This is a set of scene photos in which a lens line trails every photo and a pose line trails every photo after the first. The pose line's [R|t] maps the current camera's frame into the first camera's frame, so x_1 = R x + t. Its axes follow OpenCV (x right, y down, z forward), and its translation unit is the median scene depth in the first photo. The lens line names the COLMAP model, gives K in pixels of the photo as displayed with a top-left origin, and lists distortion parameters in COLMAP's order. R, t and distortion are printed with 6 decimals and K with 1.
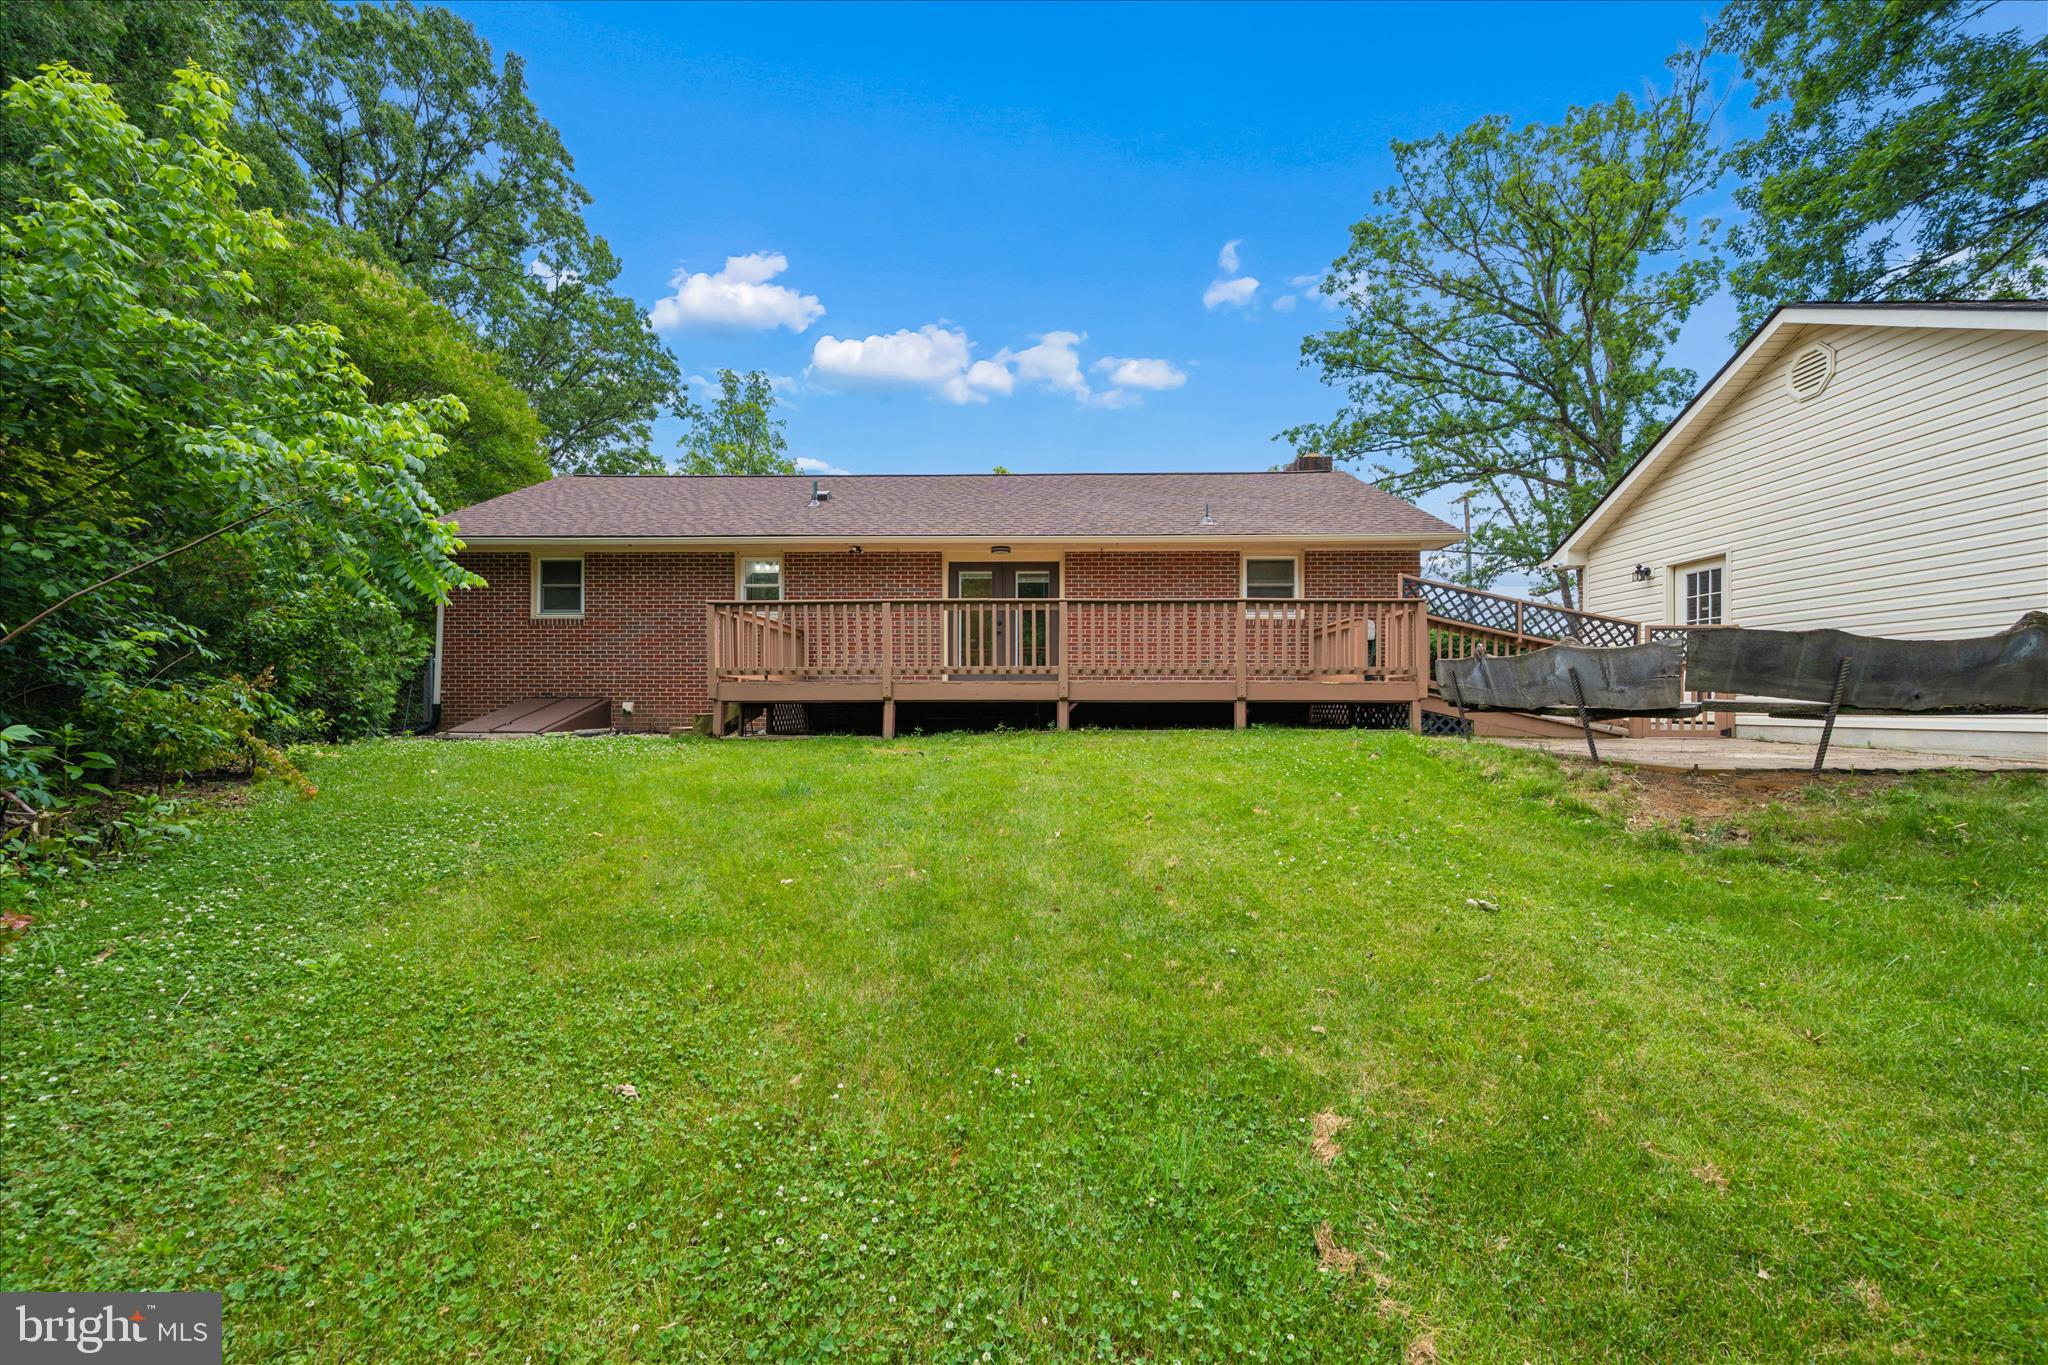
lens RADIAL K [[803.5, 0, 1024.2], [0, 803.5, 696.9], [0, 0, 1]] dist [-0.003011, -0.000241]
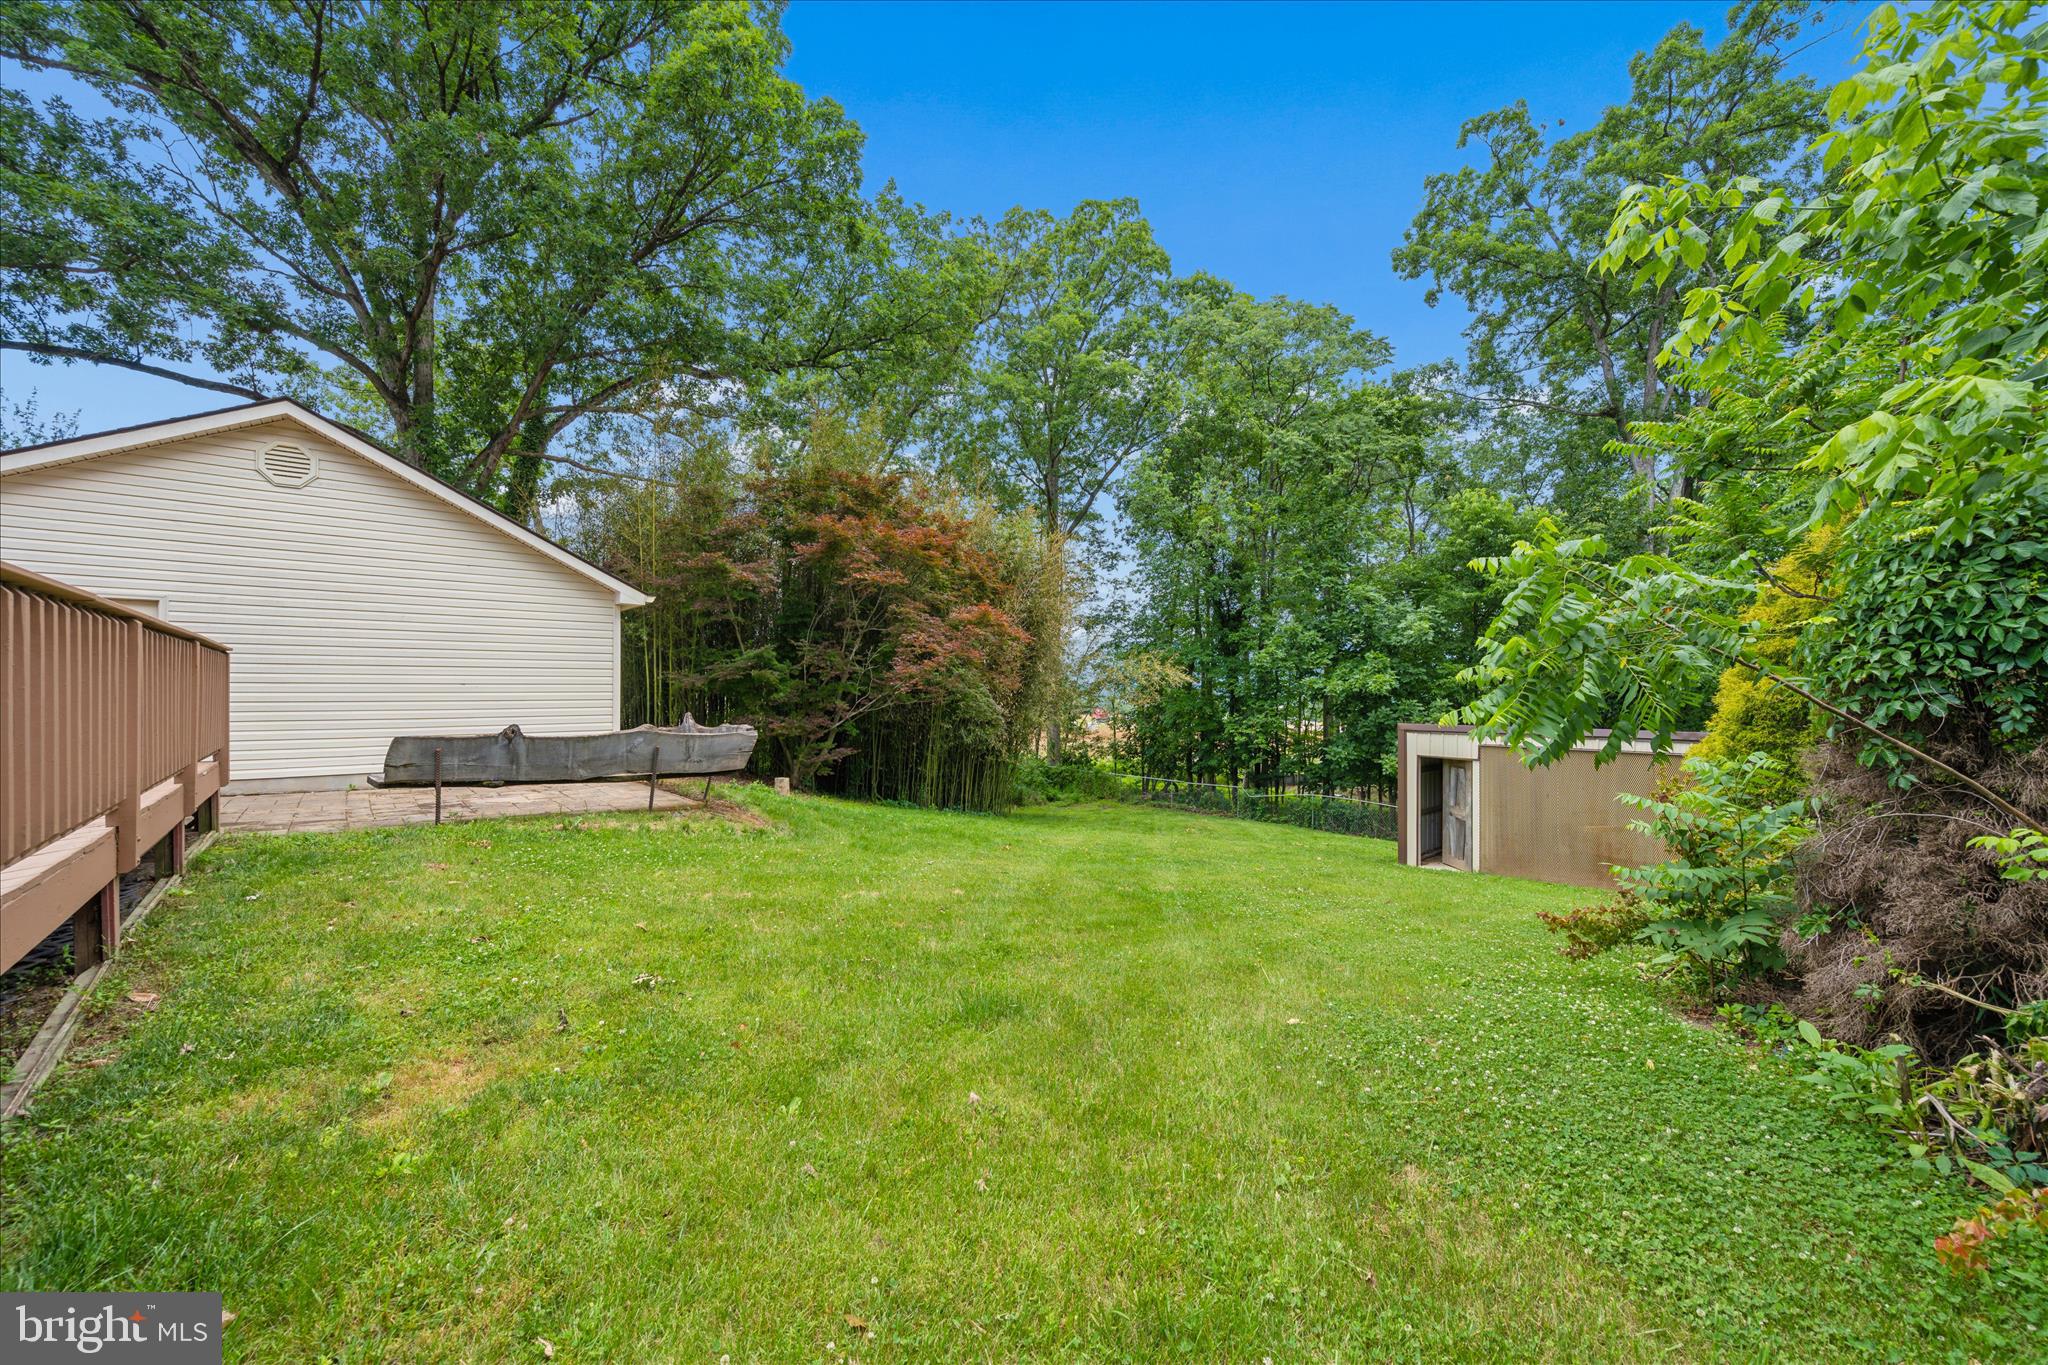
lens RADIAL K [[800.9, 0, 1029.2], [0, 800.9, 689.7], [0, 0, 1]] dist [-0.000481, -0.000543]
pose [[-0.667967, -0.001374, 0.744190, -0.375613], [-0.009306, 0.999936, -0.006506, -0.059227], [-0.744133, -0.011272, -0.667937, 0.652786]]
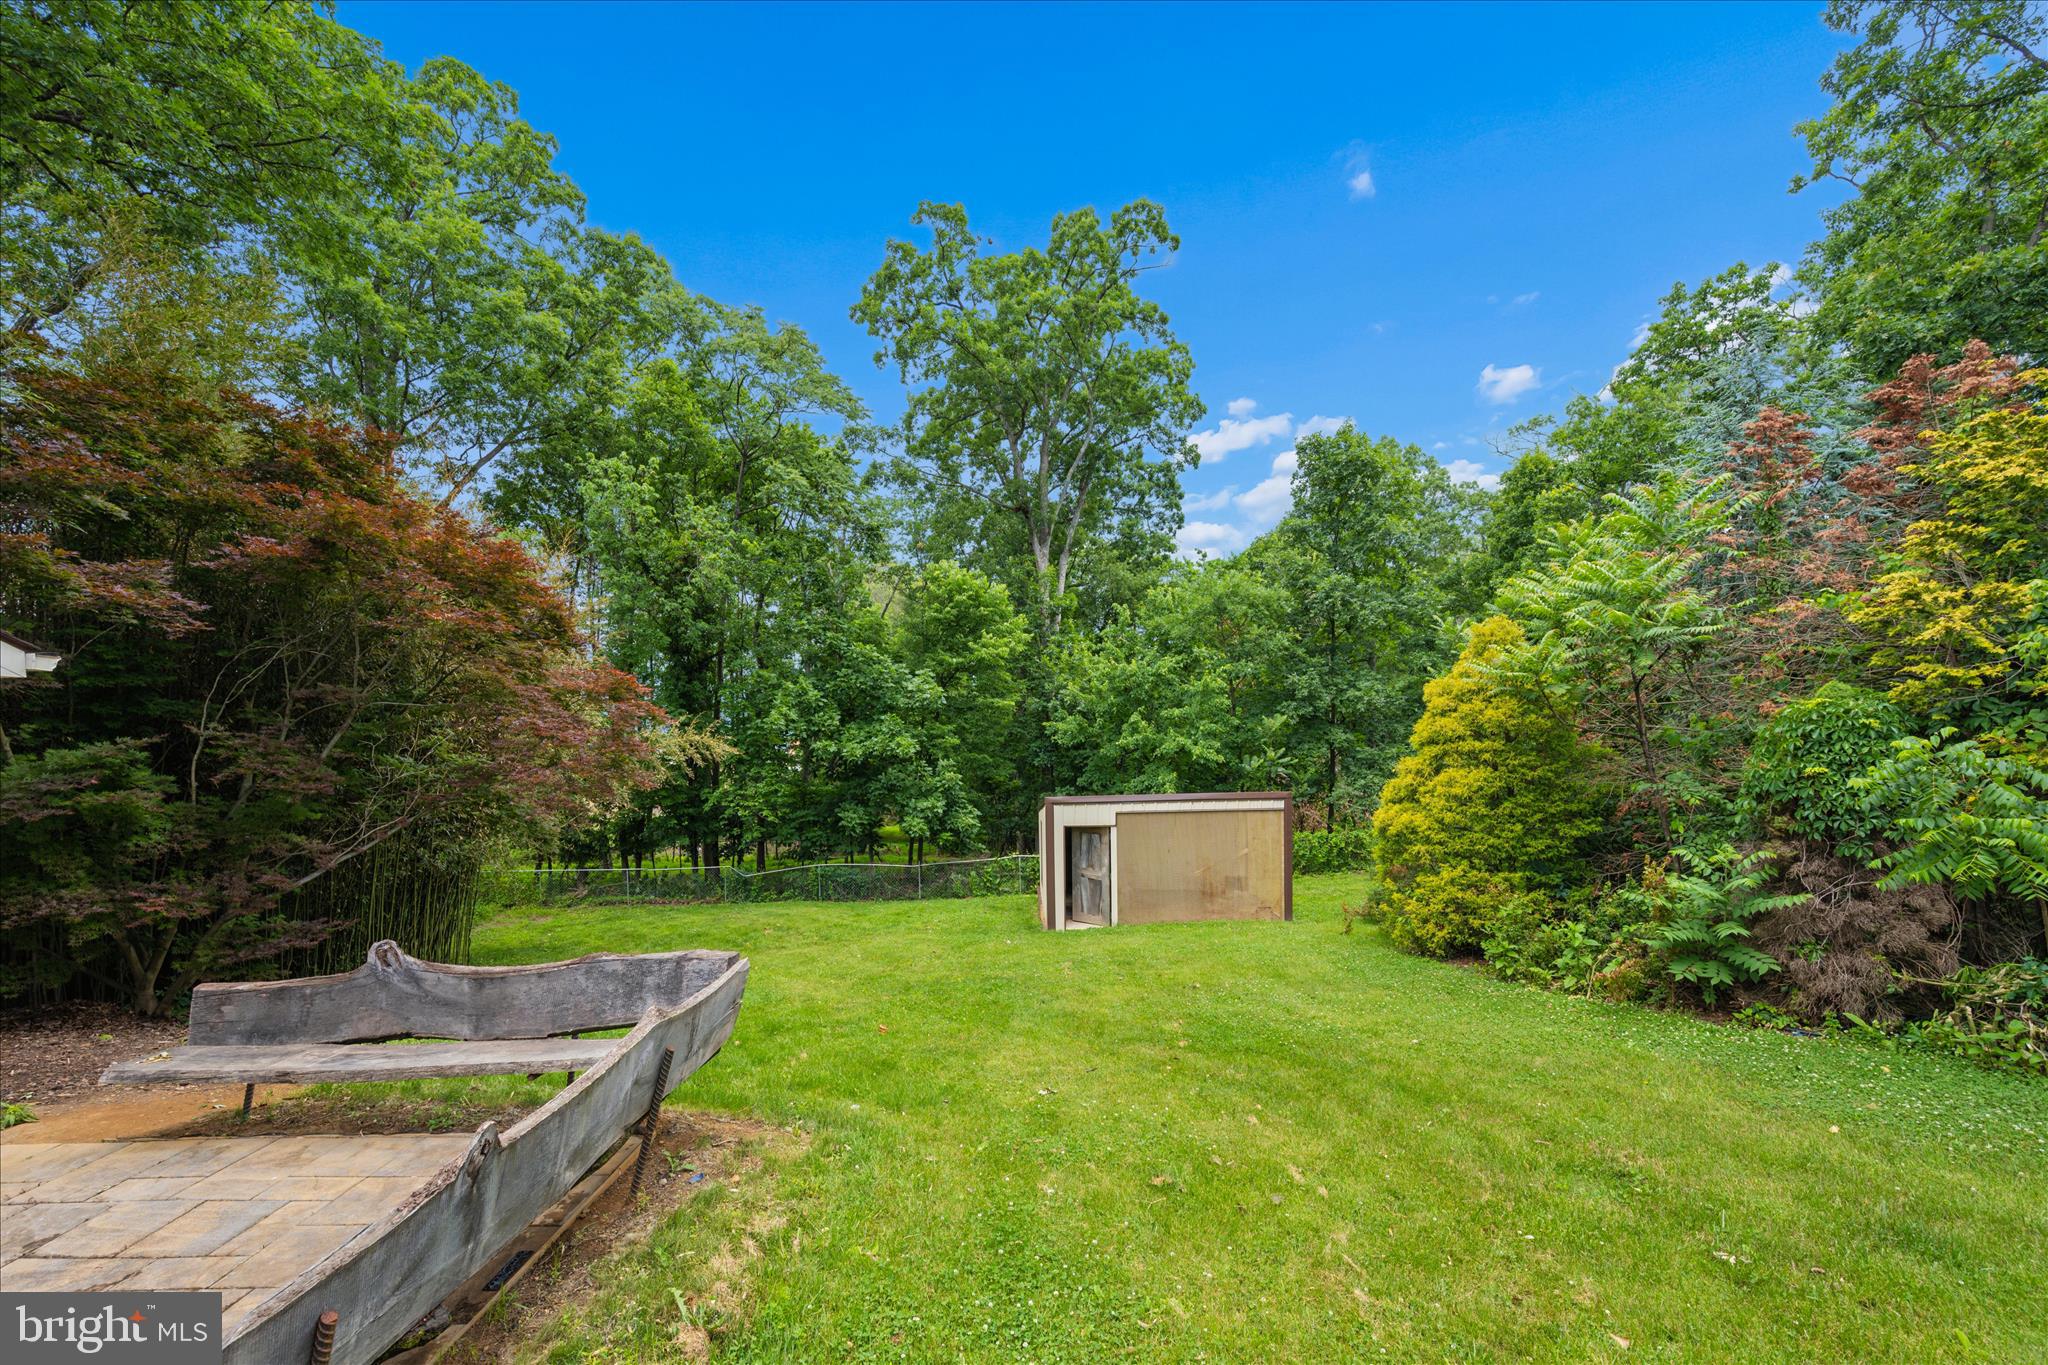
lens RADIAL K [[836.6, 0, 1024.5], [0, 836.6, 750.6], [0, 0, 1]] dist [-0.002520, -0.000167]
pose [[-0.999716, 0.020980, -0.011334, 0.181105], [0.020662, 0.999409, 0.027472, -0.128065], [0.011904, 0.027230, -0.999558, 0.743481]]
